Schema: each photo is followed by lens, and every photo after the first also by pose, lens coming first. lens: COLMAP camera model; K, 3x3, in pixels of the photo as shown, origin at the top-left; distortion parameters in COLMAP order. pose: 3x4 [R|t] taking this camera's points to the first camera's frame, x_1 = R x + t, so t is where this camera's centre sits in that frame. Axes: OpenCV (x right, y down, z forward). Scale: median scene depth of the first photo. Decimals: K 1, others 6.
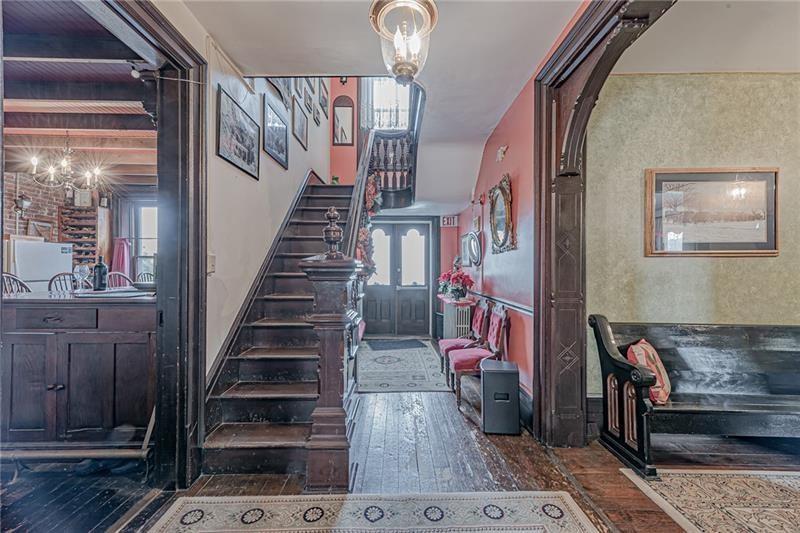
lens RADIAL K [[317.9, 0, 400.0], [0, 317.9, 266.5], [0, 0, 1]] dist [0.012956, -0.000445]
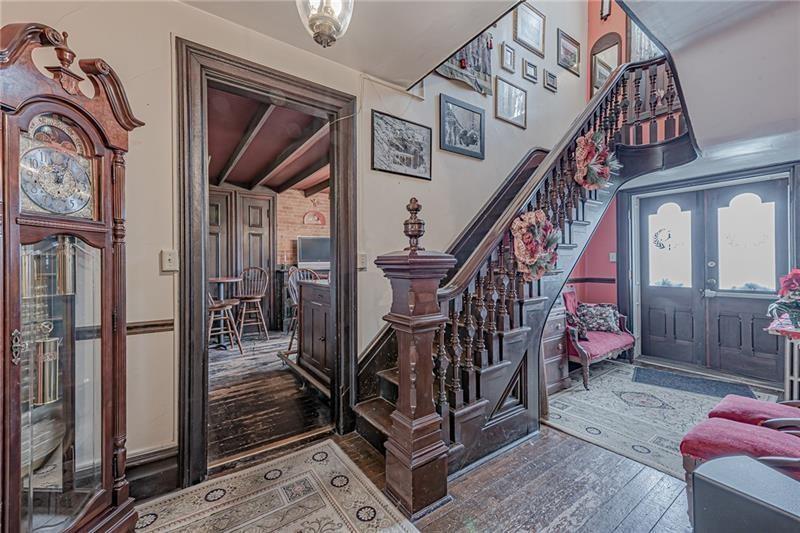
lens RADIAL K [[321.3, 0, 400.0], [0, 321.3, 266.5], [0, 0, 1]] dist [0.016127, -0.000137]
pose [[0.571303, -0.002919, -0.820734, 0.405536], [0.015654, 0.999851, 0.007341, 0.002668], [0.820590, -0.017042, 0.571263, 0.347802]]
